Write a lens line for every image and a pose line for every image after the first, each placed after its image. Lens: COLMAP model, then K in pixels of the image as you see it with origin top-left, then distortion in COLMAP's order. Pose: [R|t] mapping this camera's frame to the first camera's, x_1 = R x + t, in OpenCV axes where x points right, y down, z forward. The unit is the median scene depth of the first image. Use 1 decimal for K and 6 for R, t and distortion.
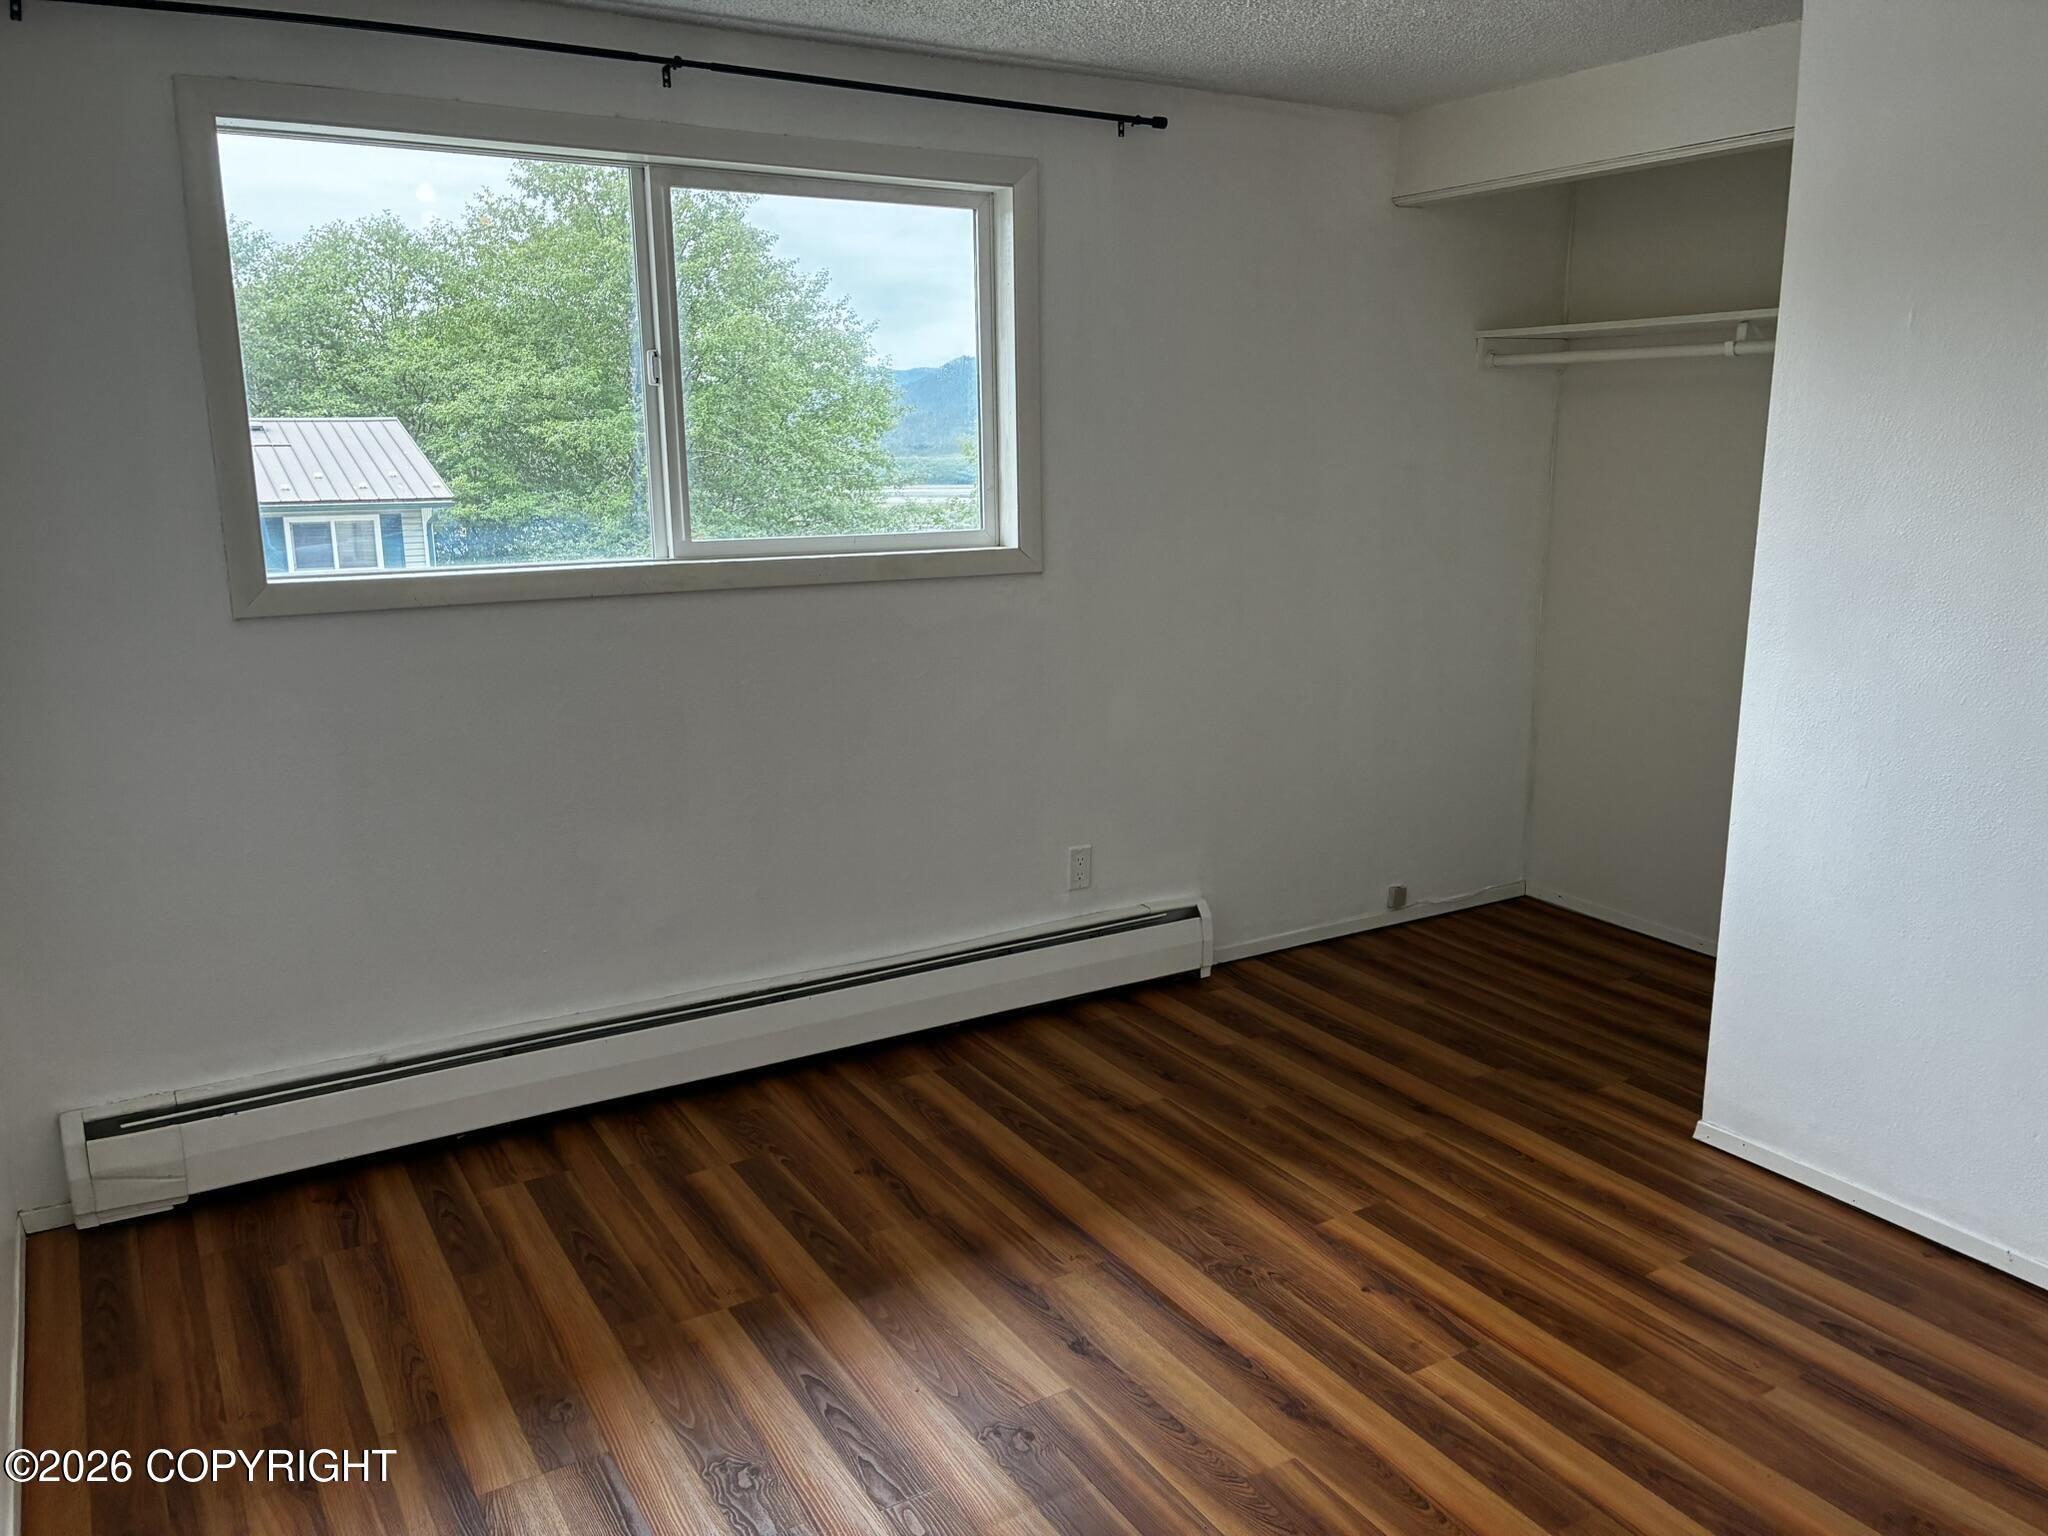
lens RADIAL K [[1556.2, 0, 1024.0], [0, 1556.2, 768.0], [0, 0, 1]] dist [0.099076, -0.141835]
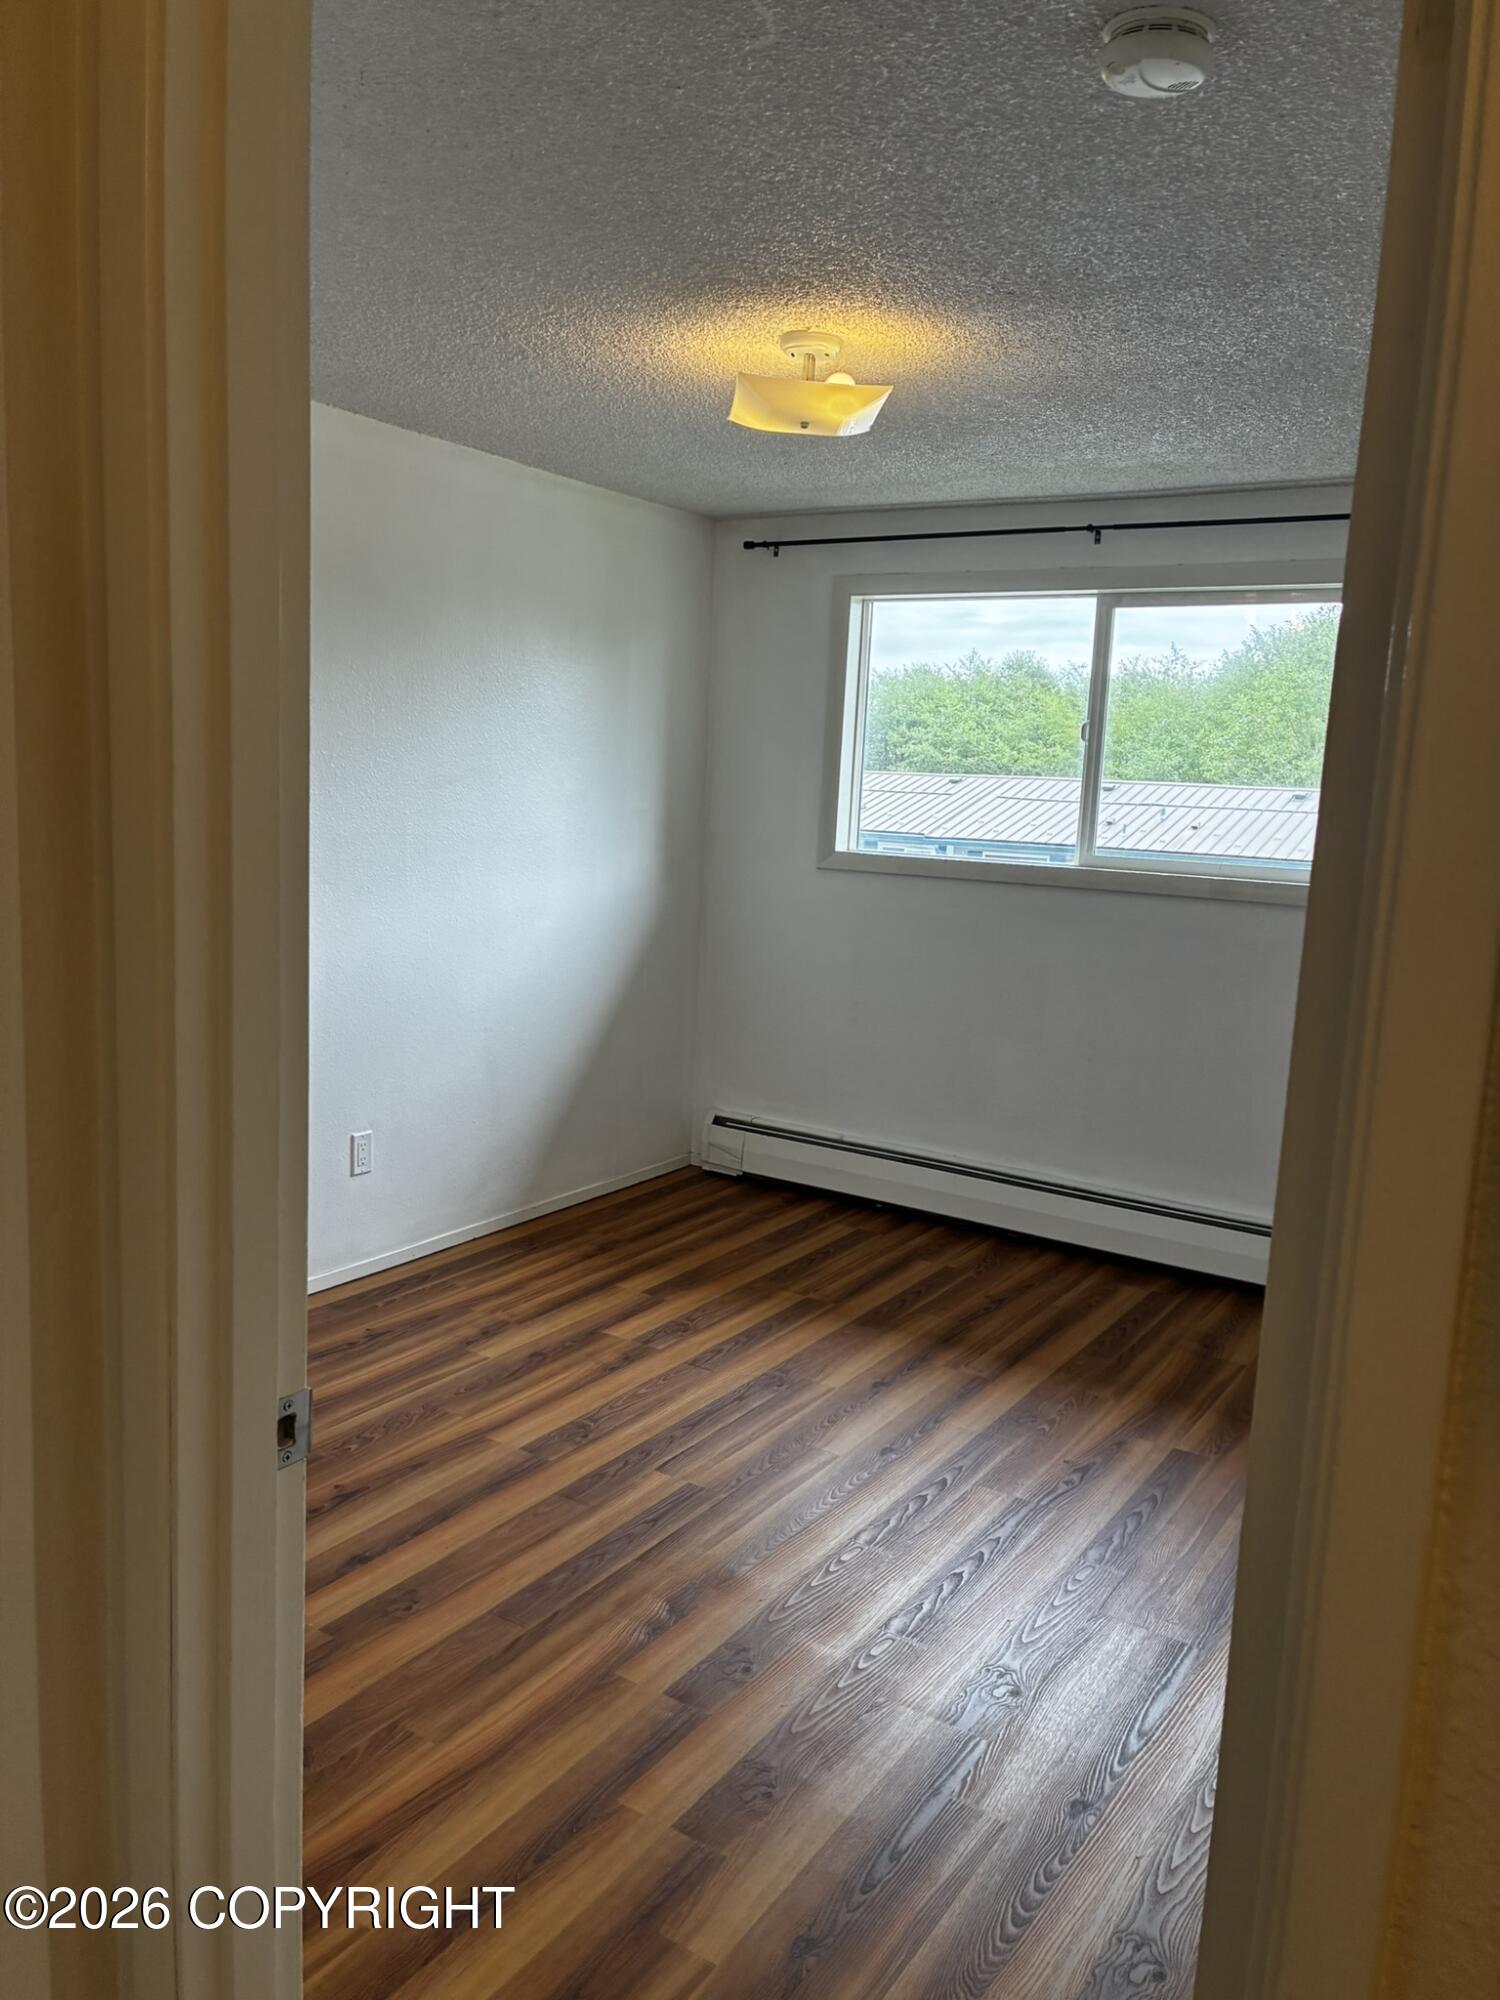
lens RADIAL K [[1519.7, 0, 750.0], [0, 1519.7, 1000.0], [0, 0, 1]] dist [0.099076, -0.141835]
pose [[0.441944, 0.158680, -0.882896, 0.997902], [-0.238657, 0.969557, 0.054793, -0.022840], [0.864713, 0.186494, 0.466360, 0.141041]]
